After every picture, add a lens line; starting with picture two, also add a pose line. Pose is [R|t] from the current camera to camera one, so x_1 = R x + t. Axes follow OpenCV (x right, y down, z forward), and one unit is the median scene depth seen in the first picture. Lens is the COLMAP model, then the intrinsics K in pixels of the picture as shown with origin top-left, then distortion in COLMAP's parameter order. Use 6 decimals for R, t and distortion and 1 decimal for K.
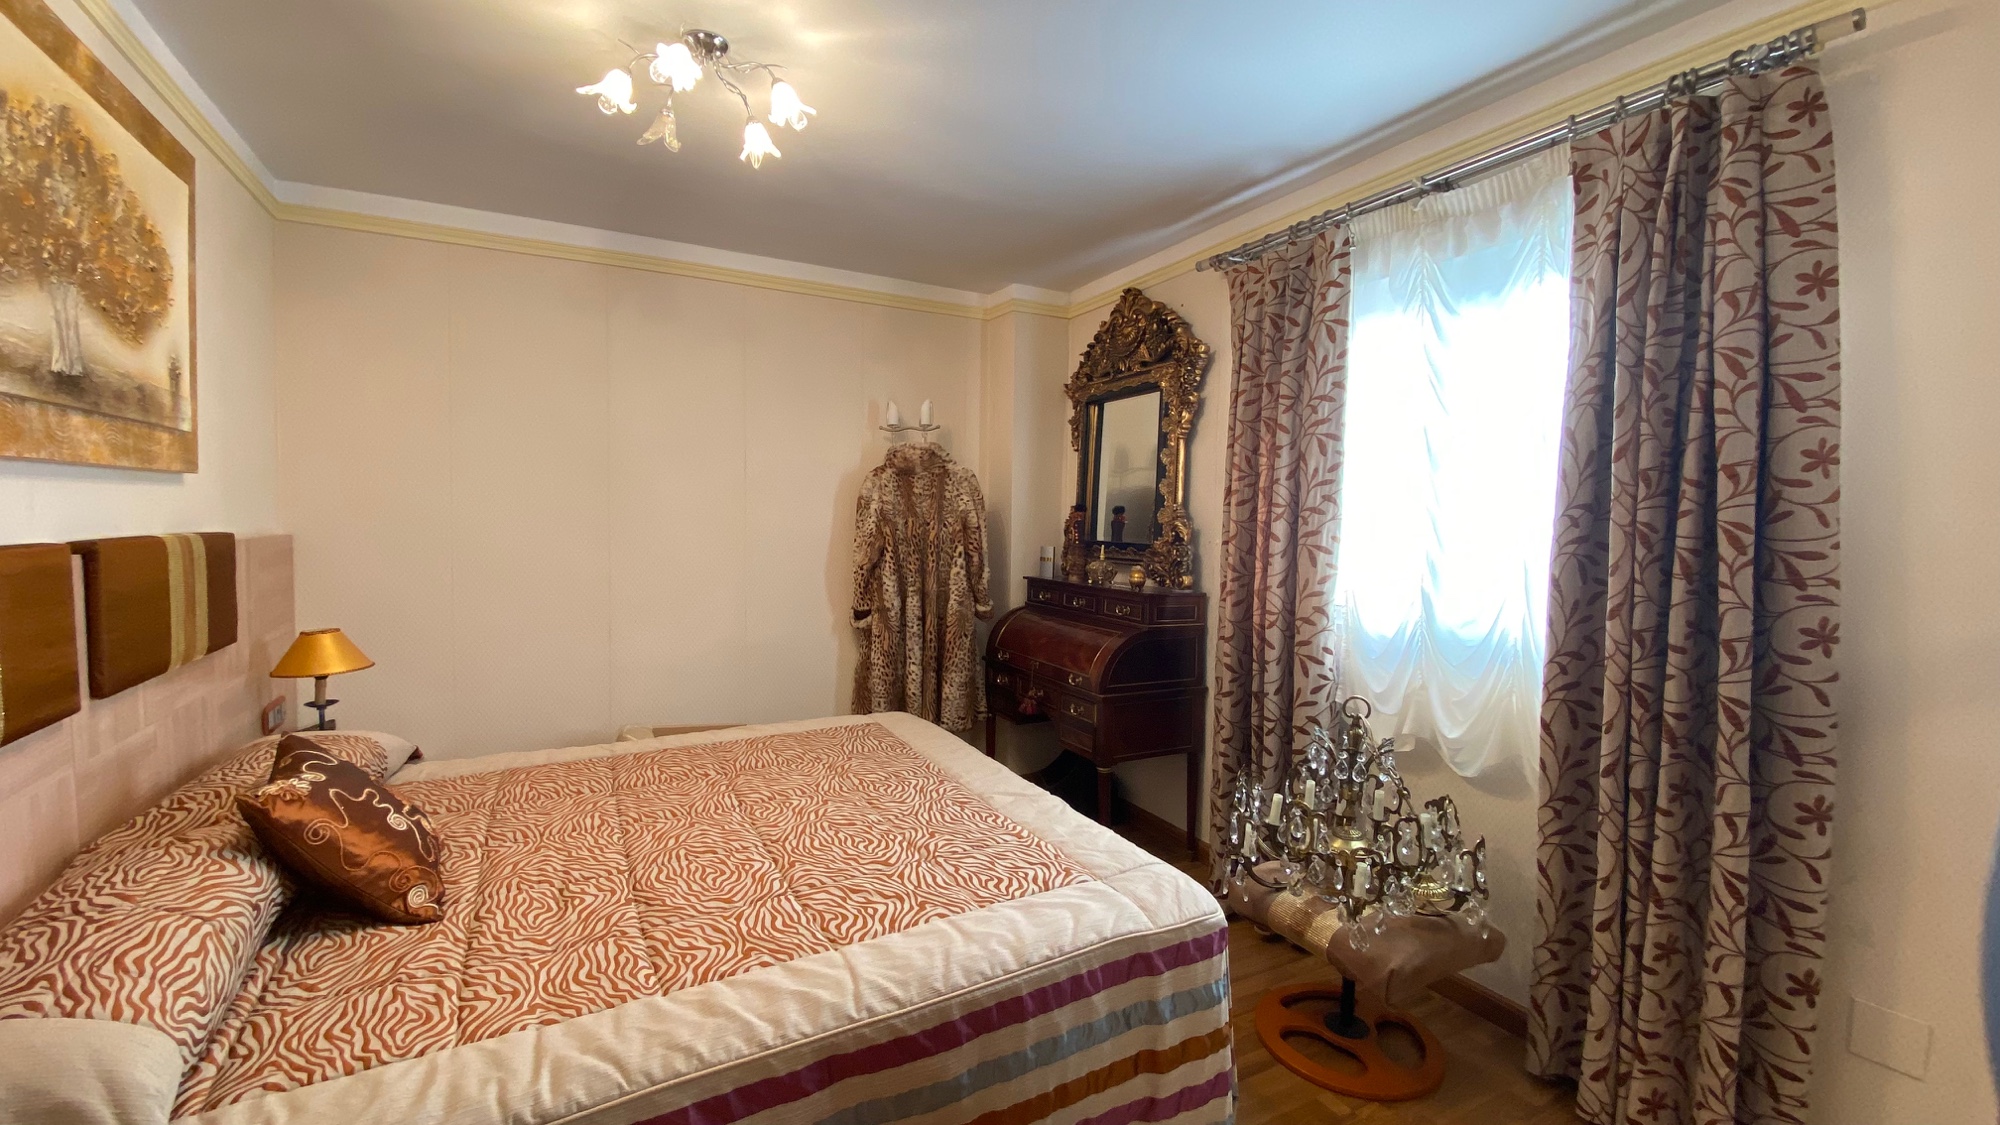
lens RADIAL K [[812.7, 0, 981.8], [0, 812.7, 563.1], [0, 0, 1]] dist [0.016473, -0.018154]
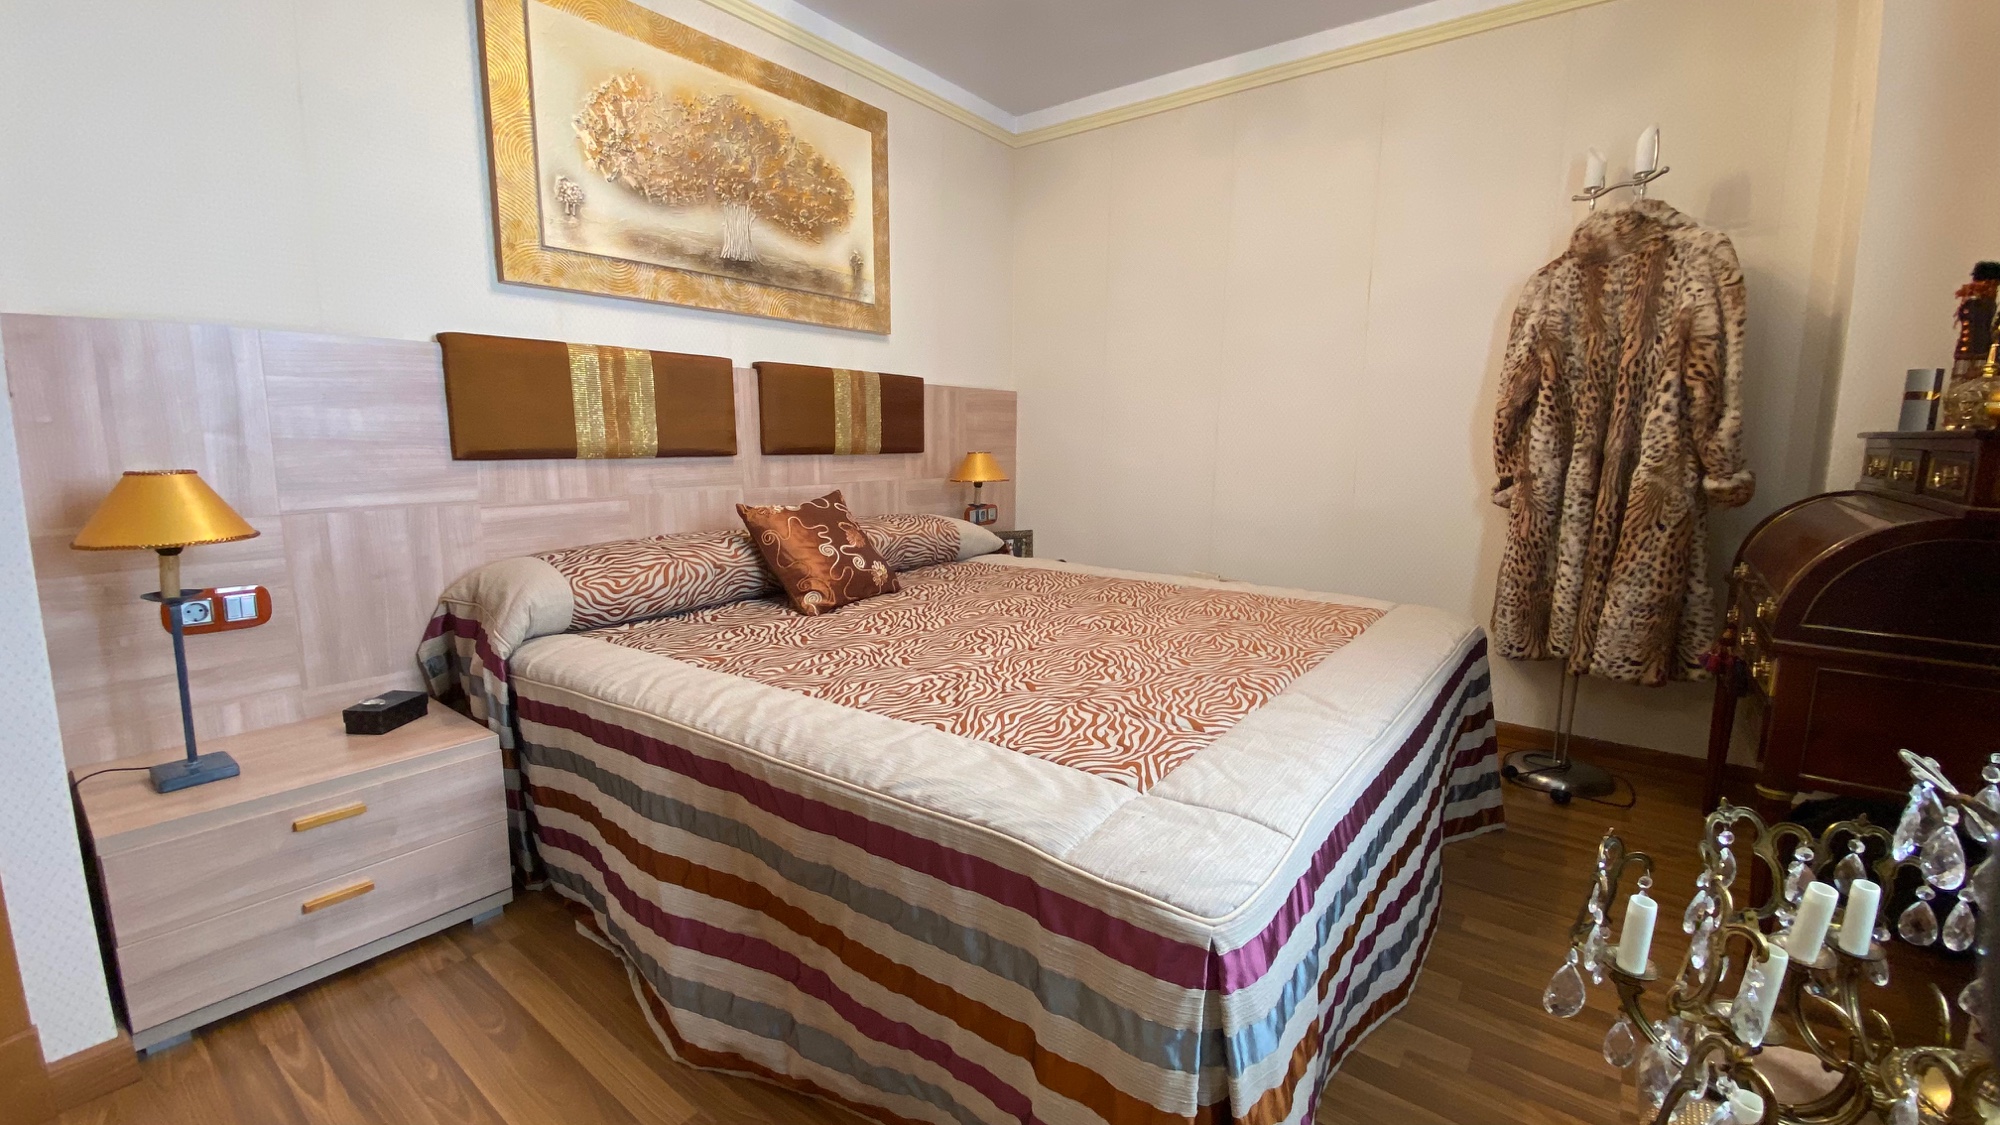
lens RADIAL K [[812.7, 0, 981.8], [0, 812.7, 563.1], [0, 0, 1]] dist [0.016473, -0.018154]
pose [[0.412154, 0.131981, -0.901504, 0.391354], [-0.055006, 0.991252, 0.119972, 0.089839], [0.909452, 0.000141, 0.415808, 0.384500]]
